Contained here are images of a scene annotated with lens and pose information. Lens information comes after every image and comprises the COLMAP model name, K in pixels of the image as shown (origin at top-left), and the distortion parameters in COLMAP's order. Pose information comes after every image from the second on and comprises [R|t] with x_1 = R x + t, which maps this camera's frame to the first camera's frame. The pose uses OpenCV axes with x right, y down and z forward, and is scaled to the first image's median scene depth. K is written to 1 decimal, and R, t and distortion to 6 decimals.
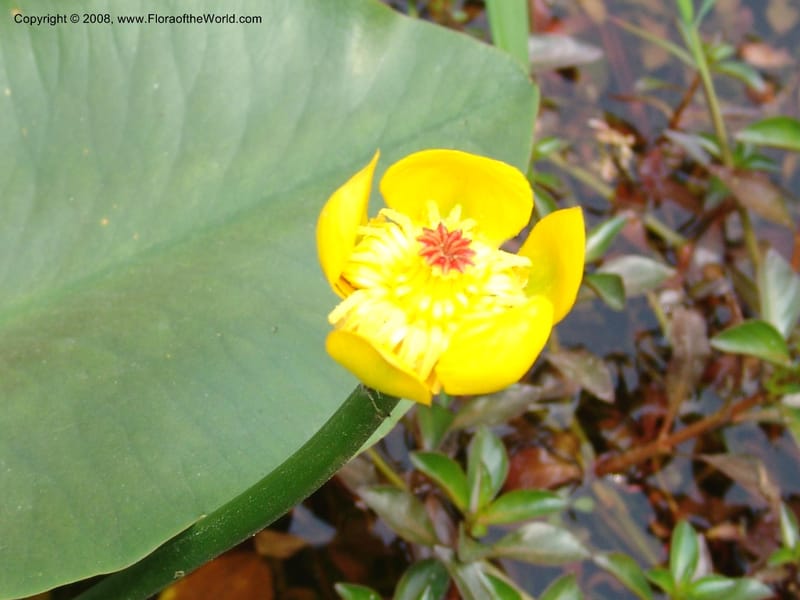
lens RADIAL K [[4478.0, 0, 400.0], [0, 4478.0, 300.0], [0, 0, 1]] dist [0.088377, 25.042630]
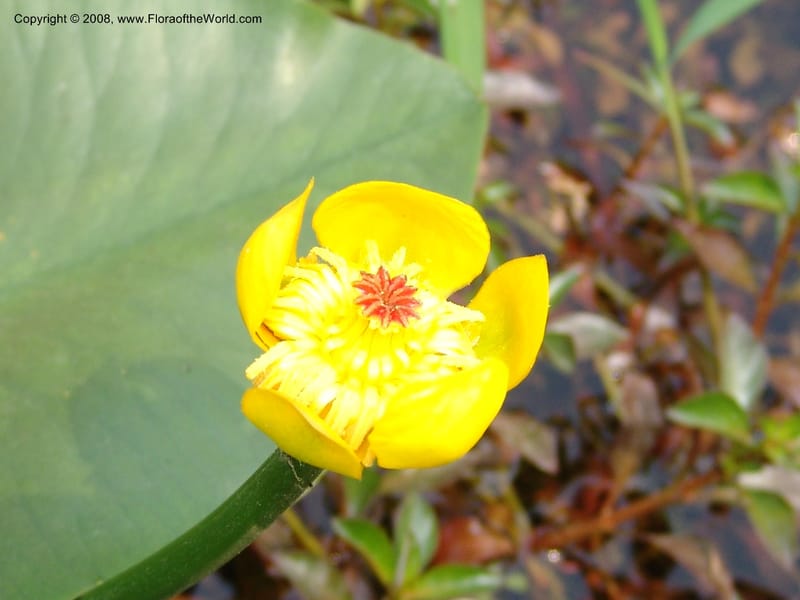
lens RADIAL K [[4478.0, 0, 400.0], [0, 4478.0, 300.0], [0, 0, 1]] dist [0.088377, 25.042630]
pose [[0.998700, 0.048215, 0.016551, -0.001006], [-0.048037, 0.998785, -0.010952, -0.001220], [-0.017059, 0.010143, 0.999803, 0.106829]]
